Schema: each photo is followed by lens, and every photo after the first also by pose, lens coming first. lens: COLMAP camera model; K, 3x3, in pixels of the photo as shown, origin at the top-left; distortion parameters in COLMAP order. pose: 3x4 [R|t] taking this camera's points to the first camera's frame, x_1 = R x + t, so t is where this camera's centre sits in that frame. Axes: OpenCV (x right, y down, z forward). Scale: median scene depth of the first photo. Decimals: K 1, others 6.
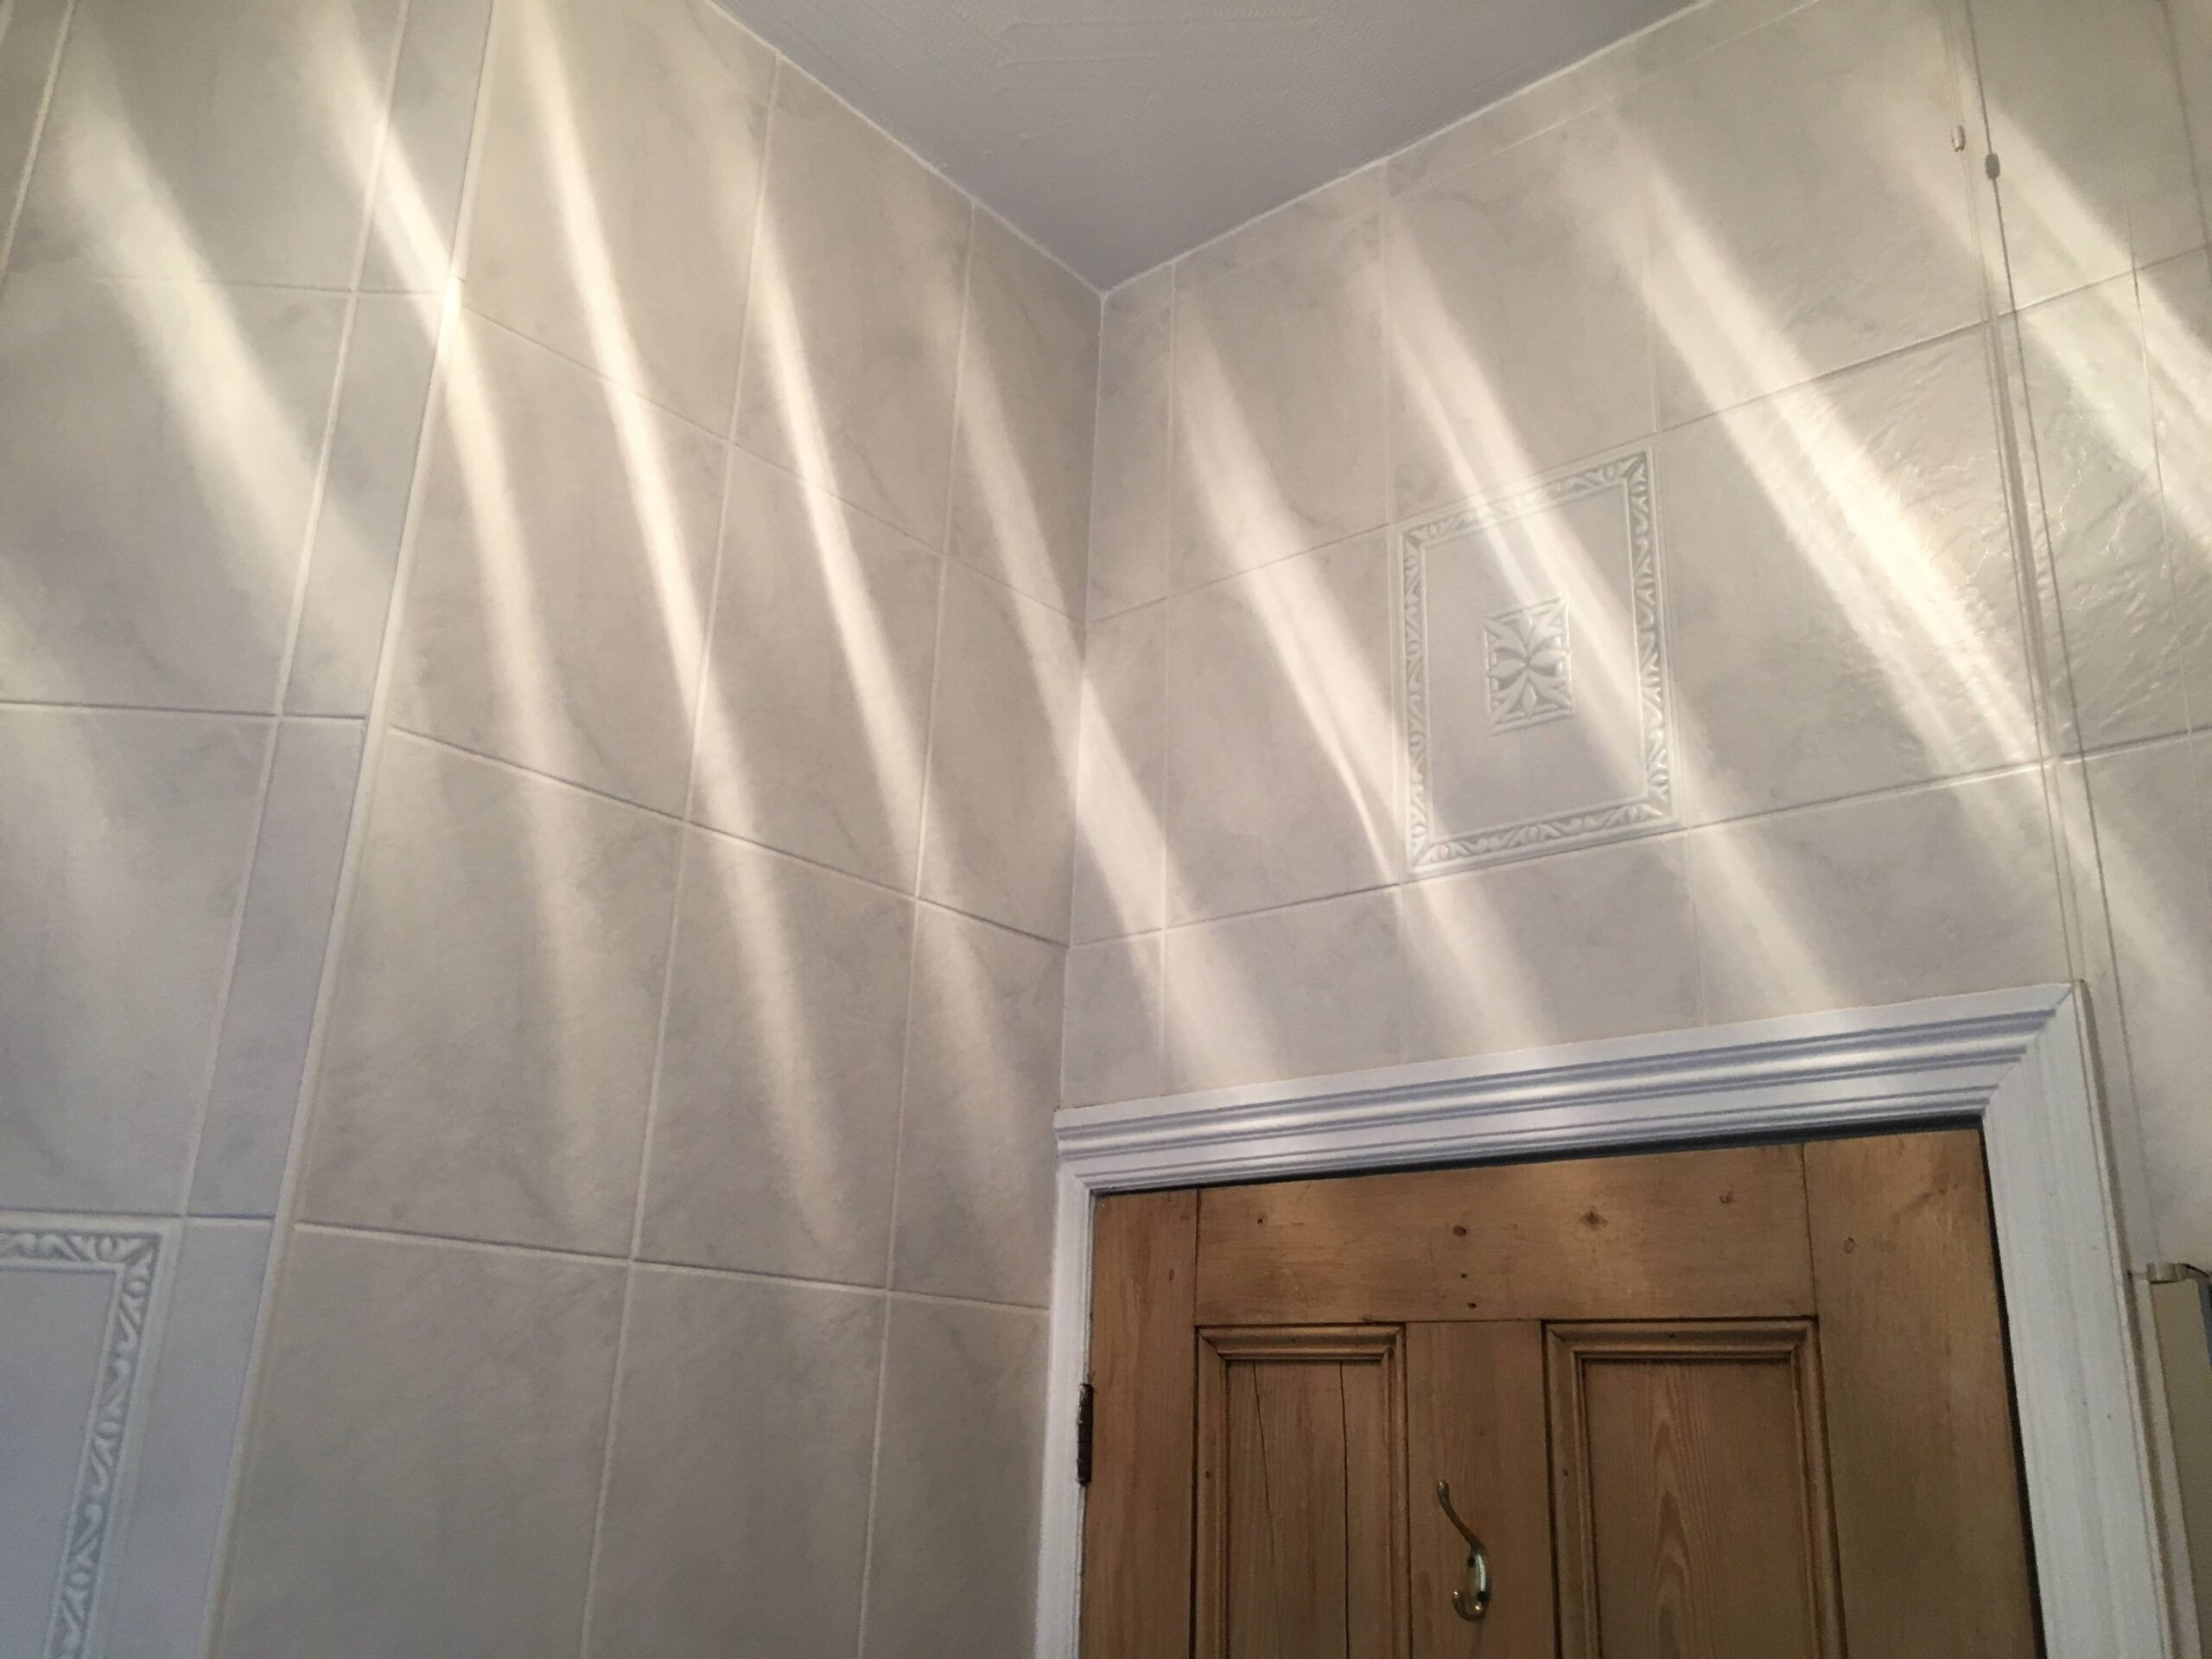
lens RADIAL K [[1871.1, 0, 1104.5], [0, 1871.1, 823.4], [0, 0, 1]] dist [0.084585, -0.113685]
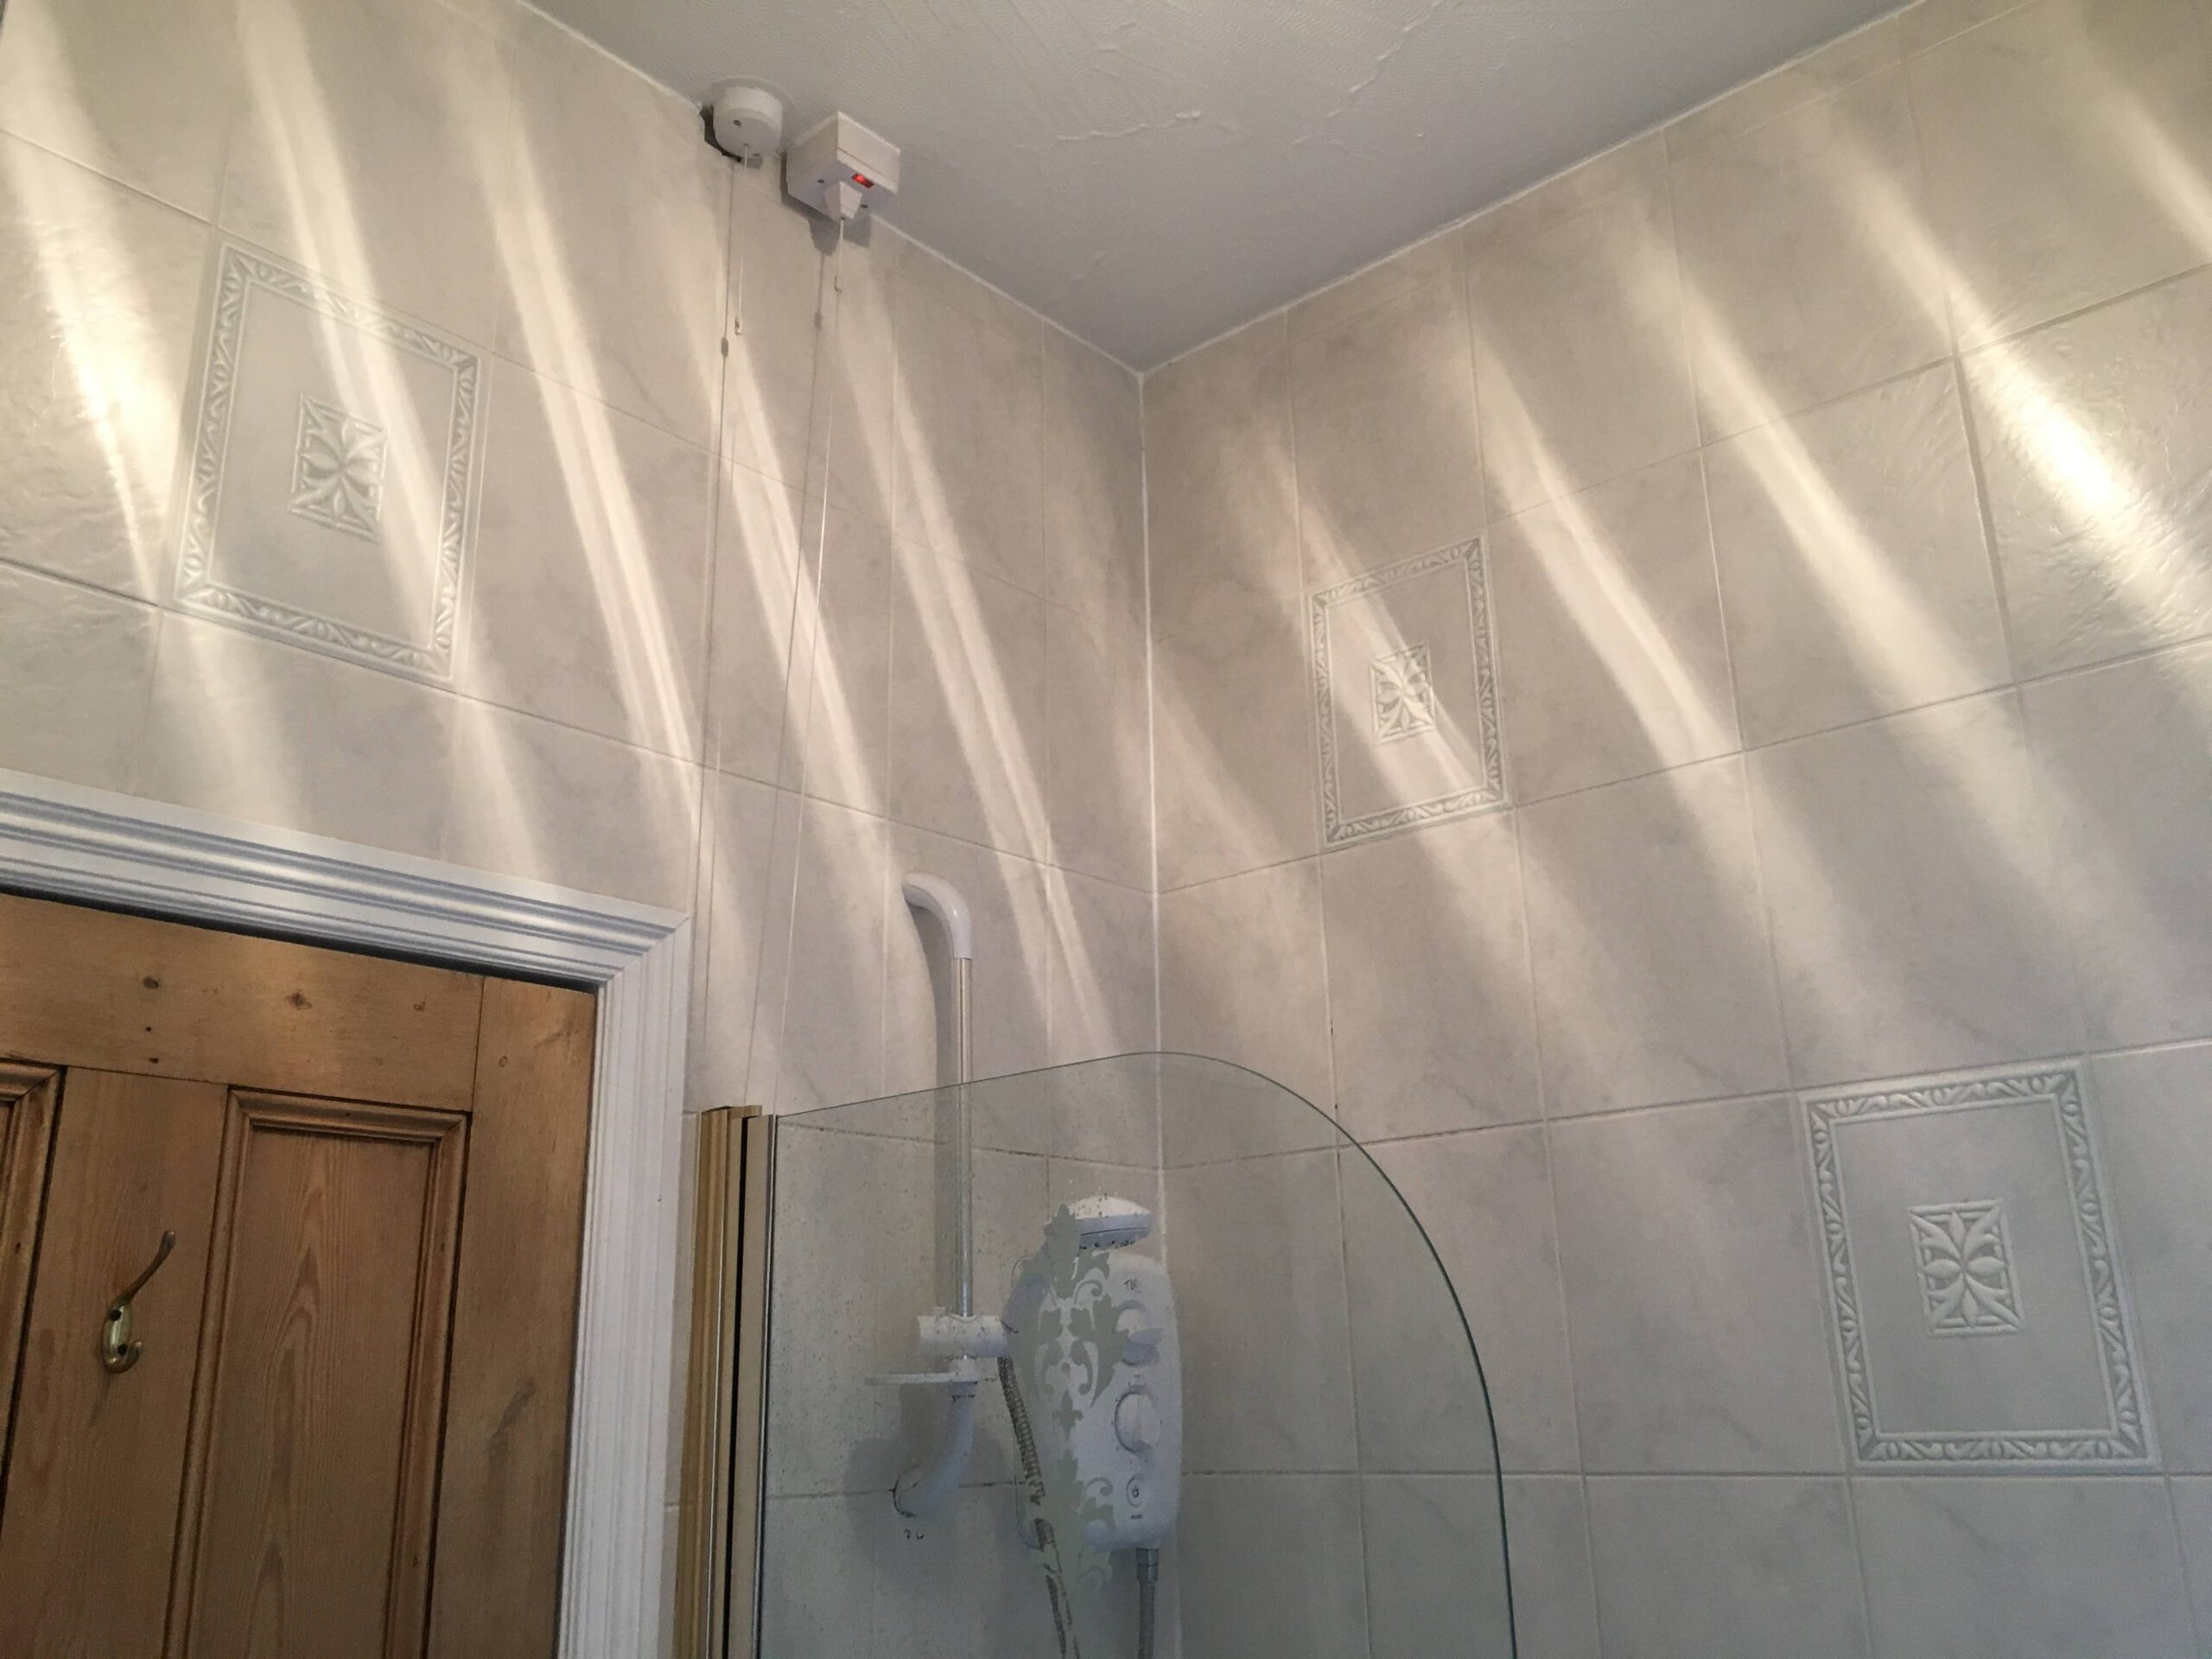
lens RADIAL K [[1871.1, 0, 1104.5], [0, 1871.1, 823.4], [0, 0, 1]] dist [0.084585, -0.113685]
pose [[-0.010231, 0.269164, 0.963040, -0.789642], [-0.298621, 0.918319, -0.259837, 0.258842], [-0.954317, -0.290242, 0.070983, 0.522185]]
